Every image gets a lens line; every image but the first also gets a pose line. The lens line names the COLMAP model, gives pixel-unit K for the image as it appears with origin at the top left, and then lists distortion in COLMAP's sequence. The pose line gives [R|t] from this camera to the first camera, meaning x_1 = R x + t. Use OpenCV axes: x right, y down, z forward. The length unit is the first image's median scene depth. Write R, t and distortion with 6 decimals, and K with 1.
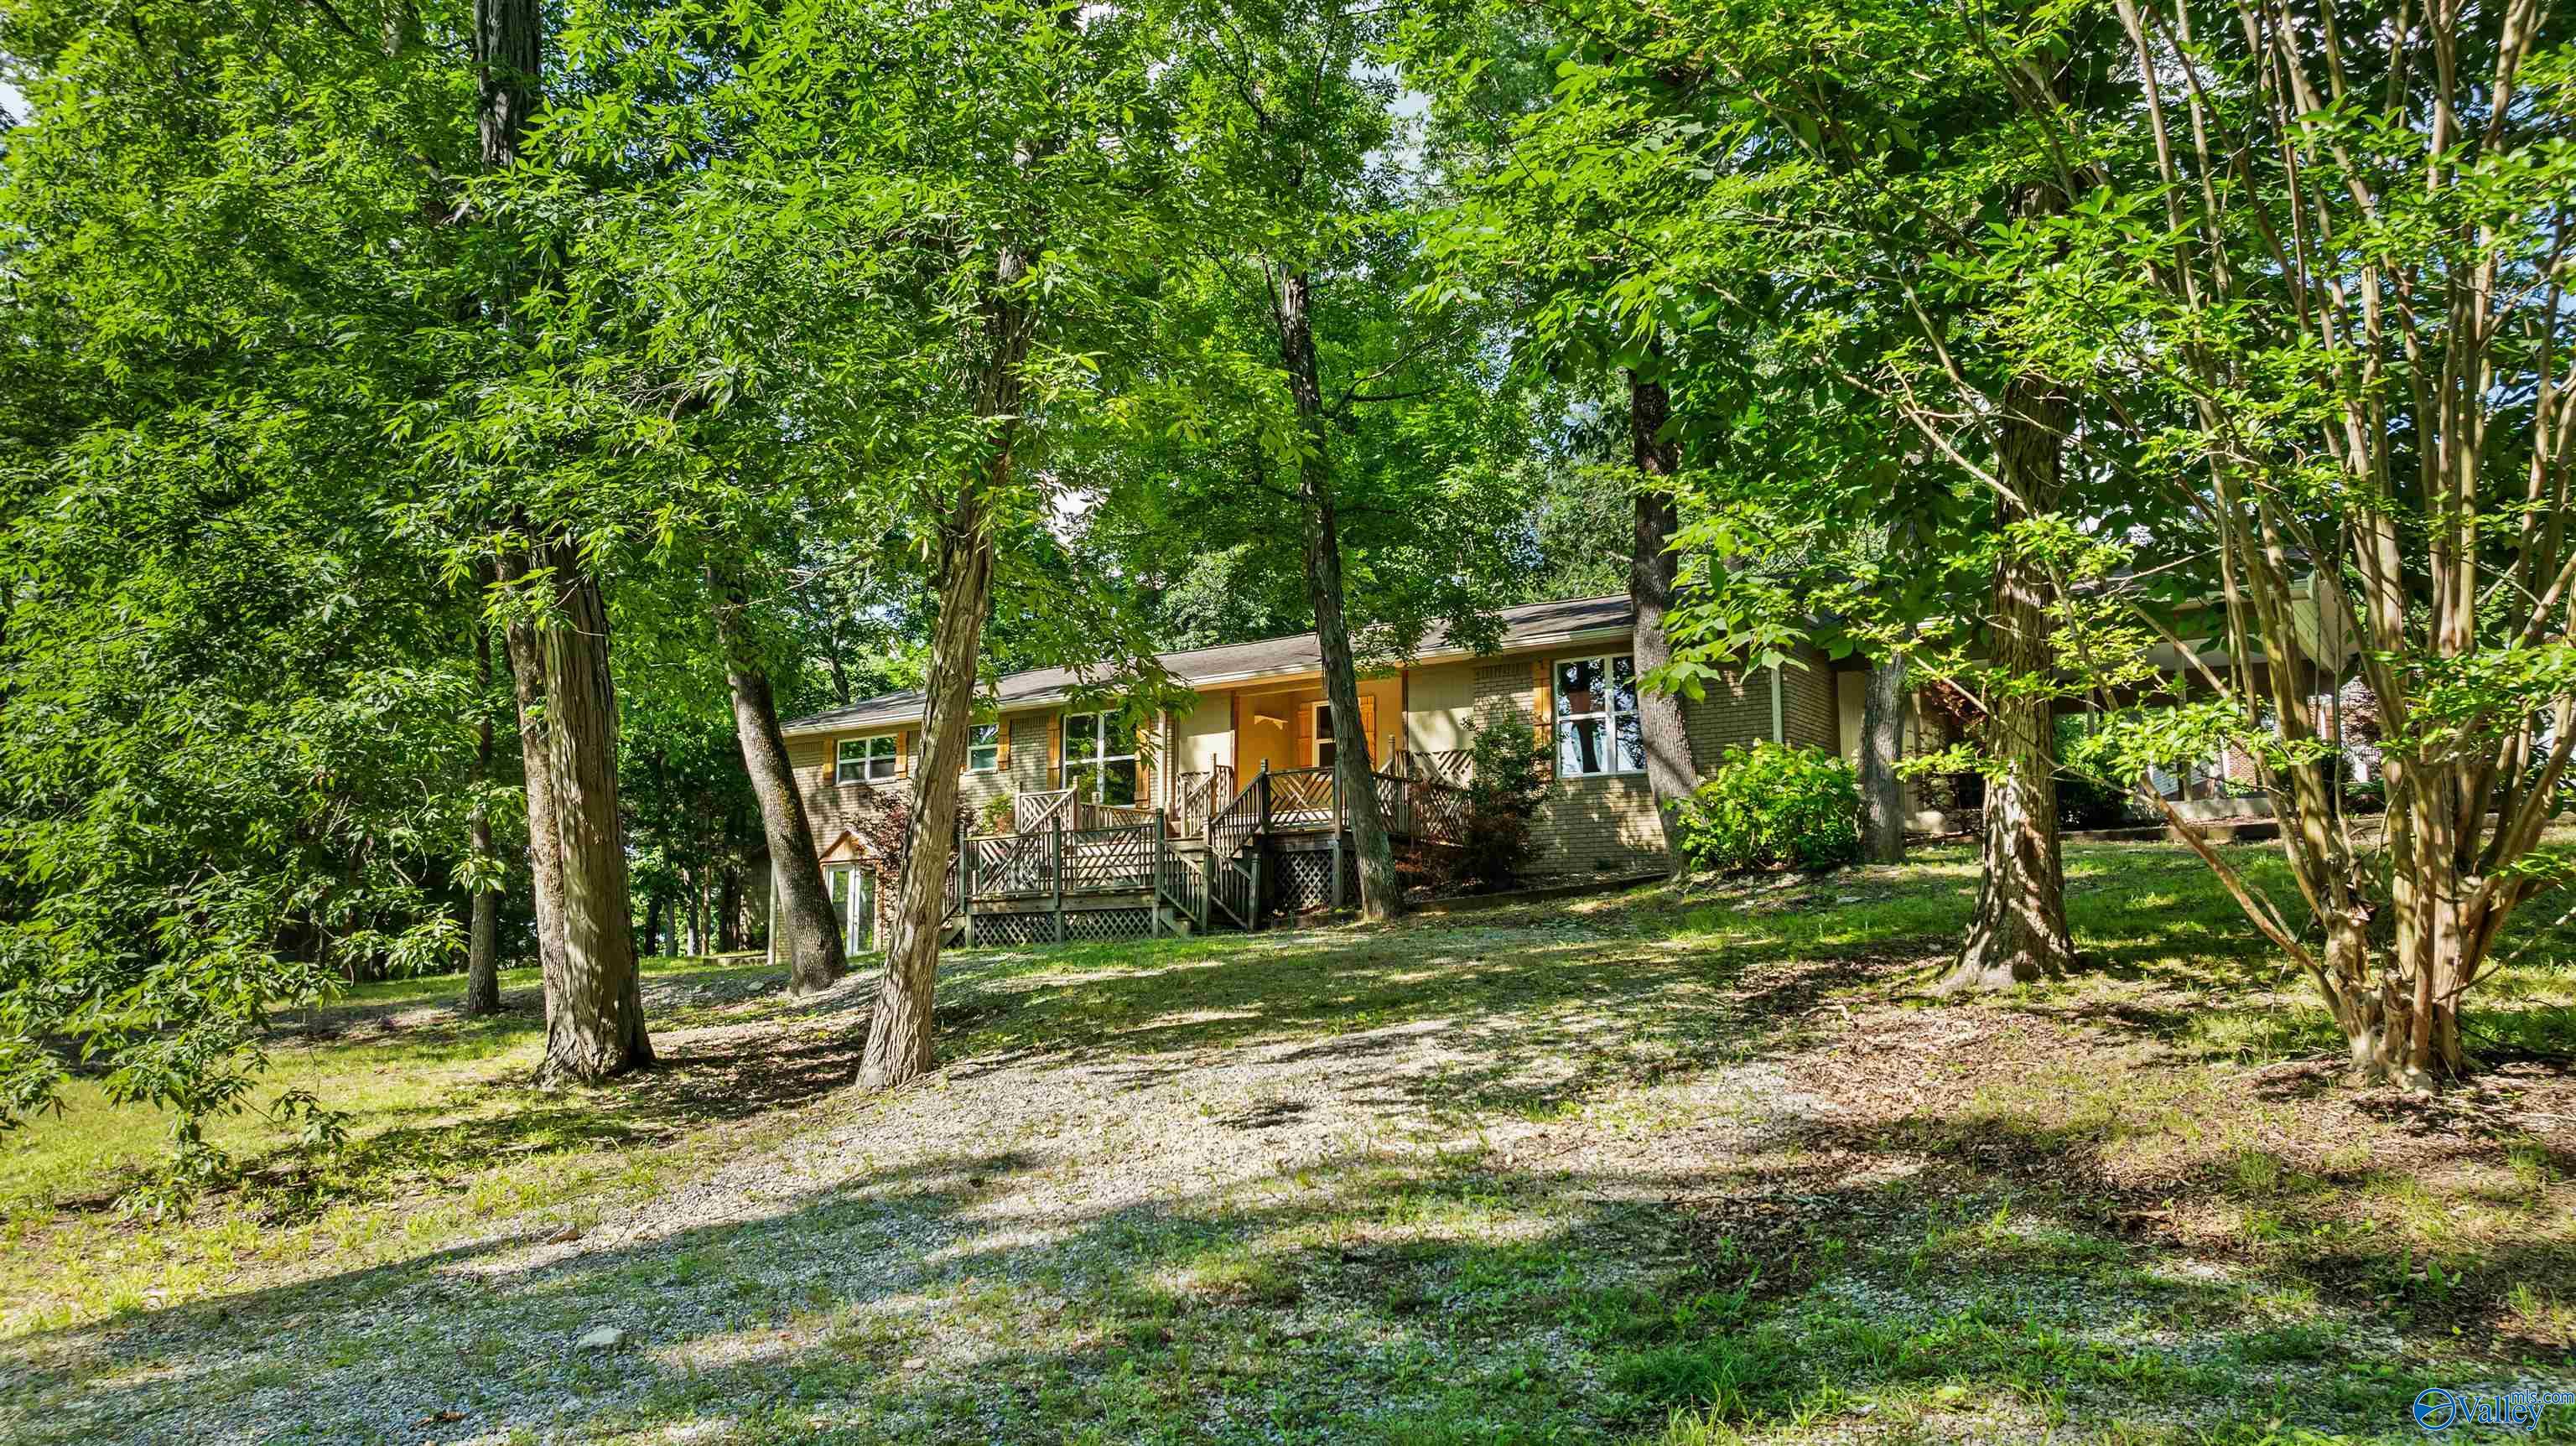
lens RADIAL K [[1845.3, 0, 1305.4], [0, 1845.3, 711.4], [0, 0, 1]] dist [-0.002273, -0.000840]
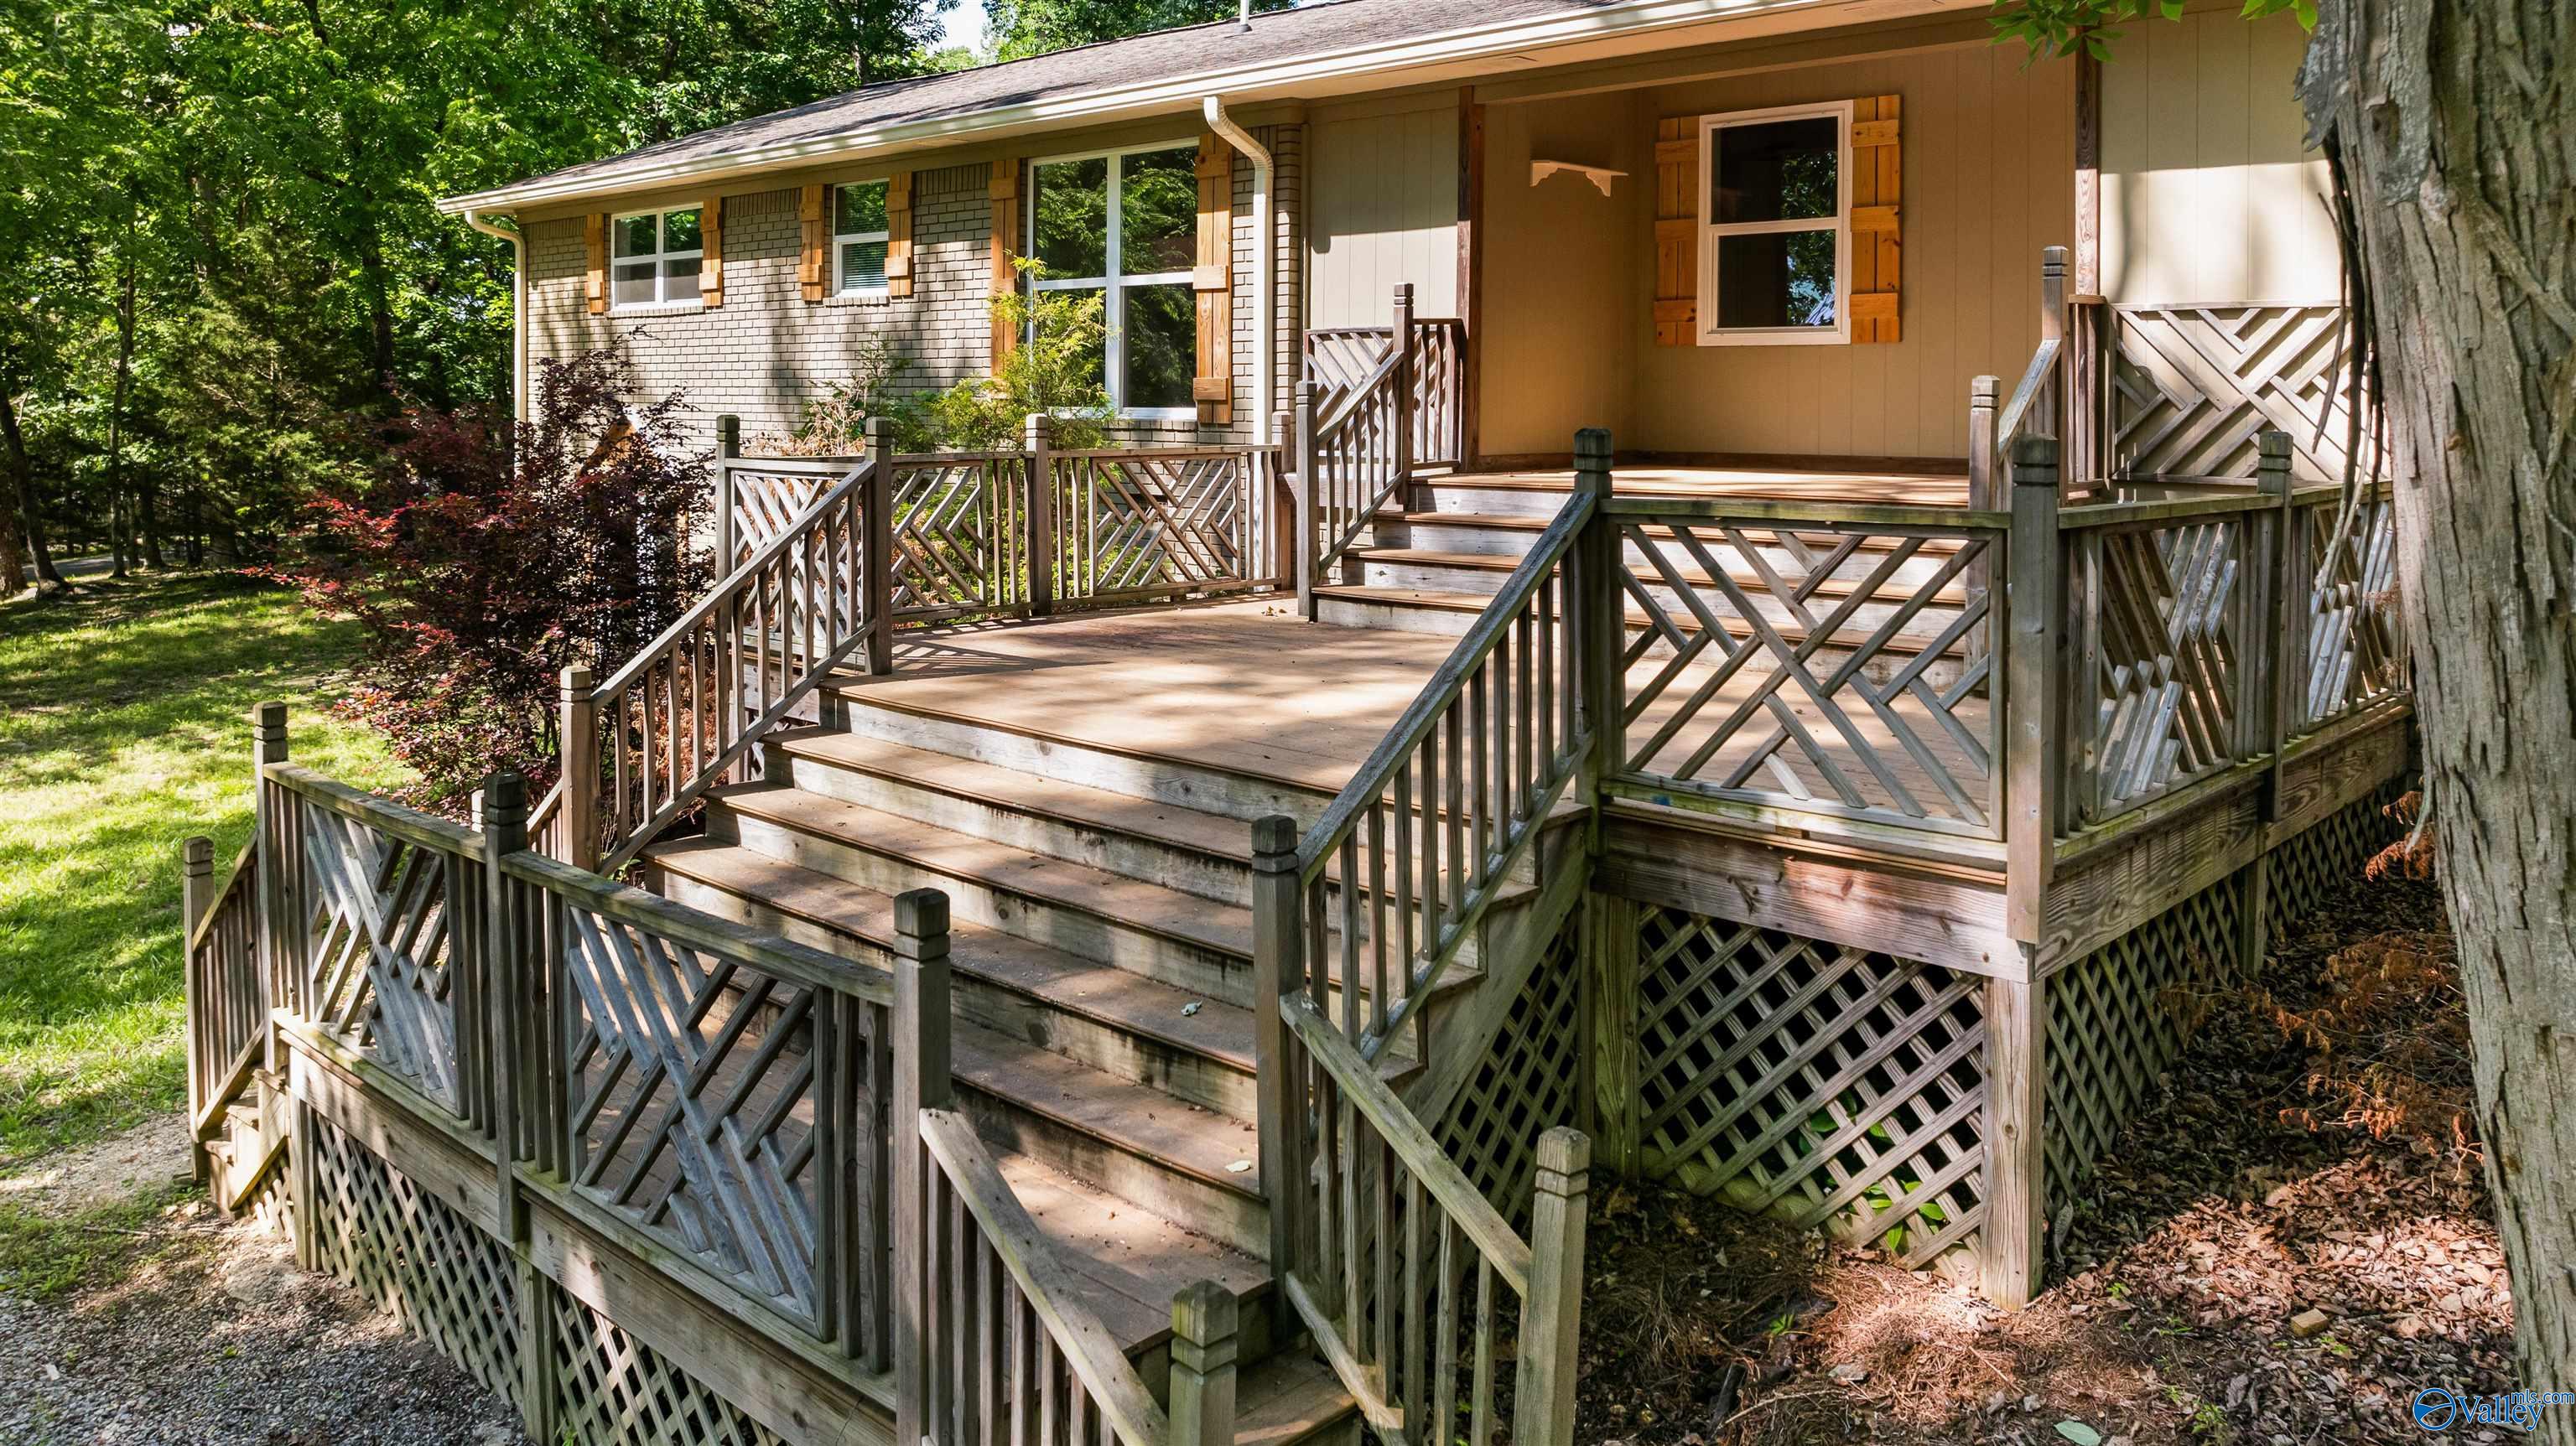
lens RADIAL K [[1864.0, 0, 1283.7], [0, 1864.0, 435.9], [0, 0, 1]] dist [-0.011623, -0.005931]
pose [[0.987587, 0.003700, -0.157029, -0.018721], [0.023651, 0.984821, 0.171955, -0.007989], [0.155281, -0.173534, 0.972509, 0.662027]]
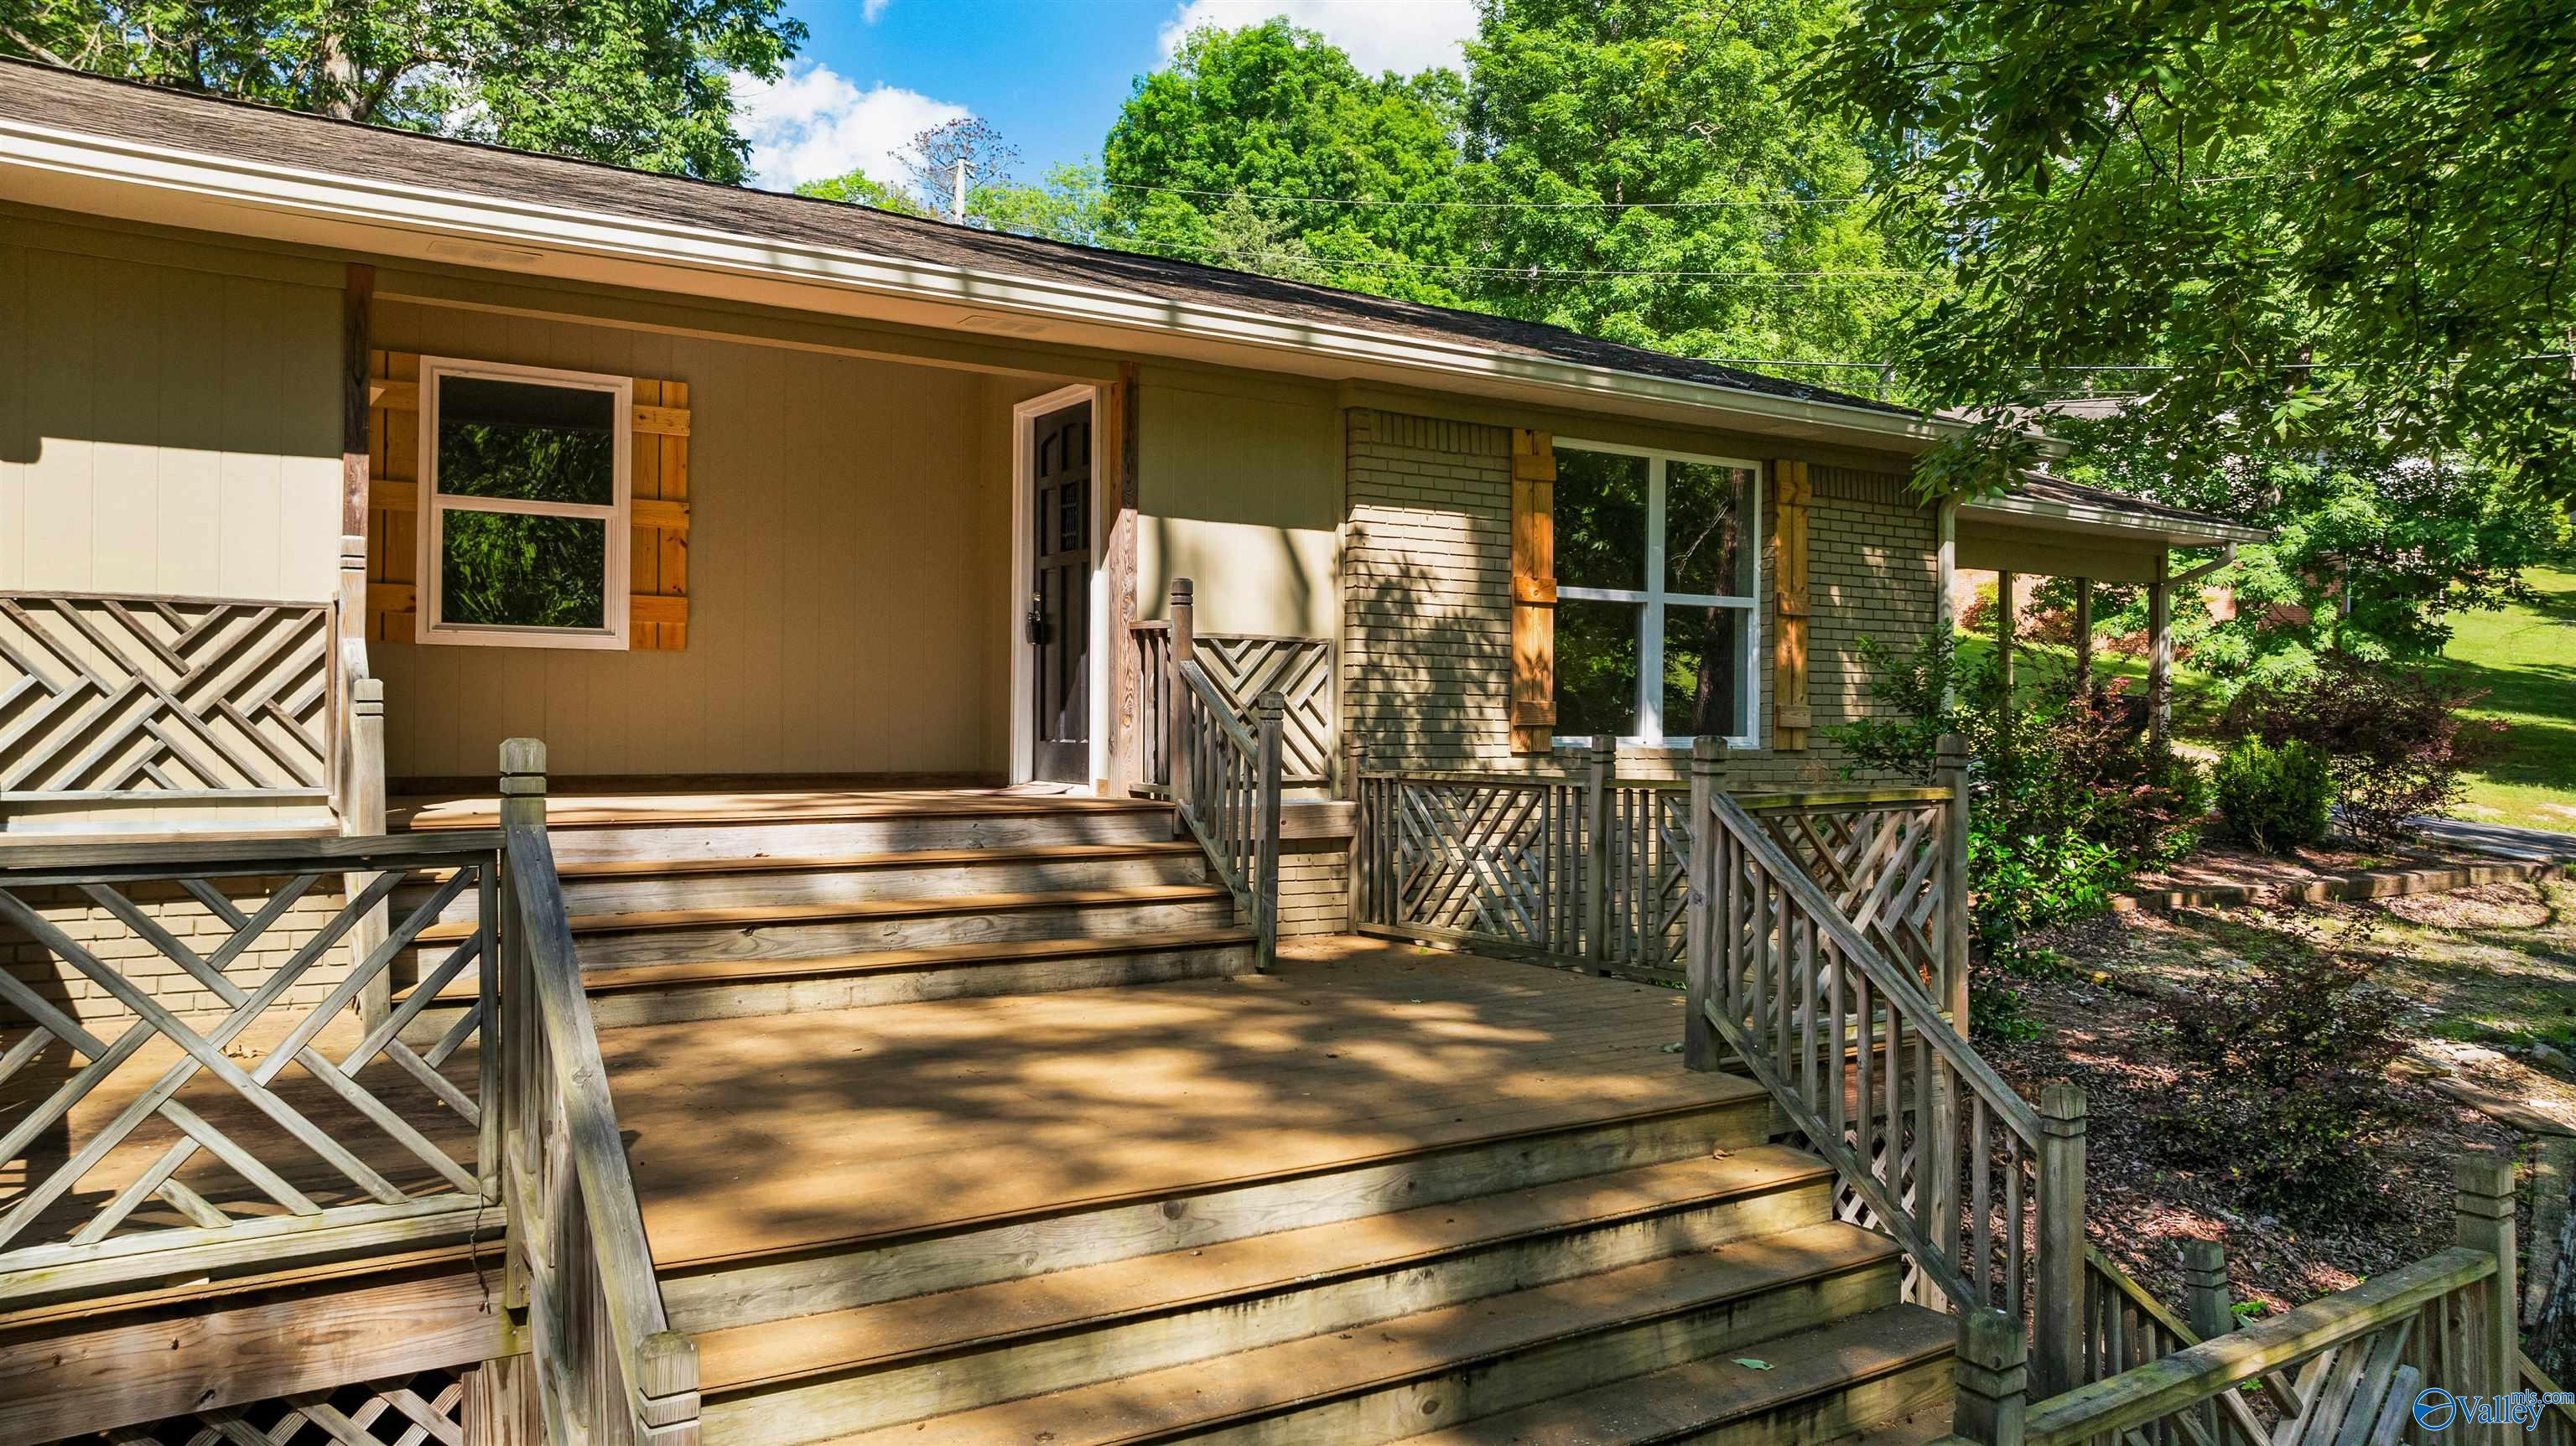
lens RADIAL K [[1845.3, 0, 1305.4], [0, 1845.3, 711.4], [0, 0, 1]] dist [-0.002273, -0.000840]
pose [[0.379885, 0.007370, 0.925004, -0.207362], [-0.144244, 0.988208, 0.051365, 0.015072], [-0.913718, -0.152939, 0.376469, 0.797069]]
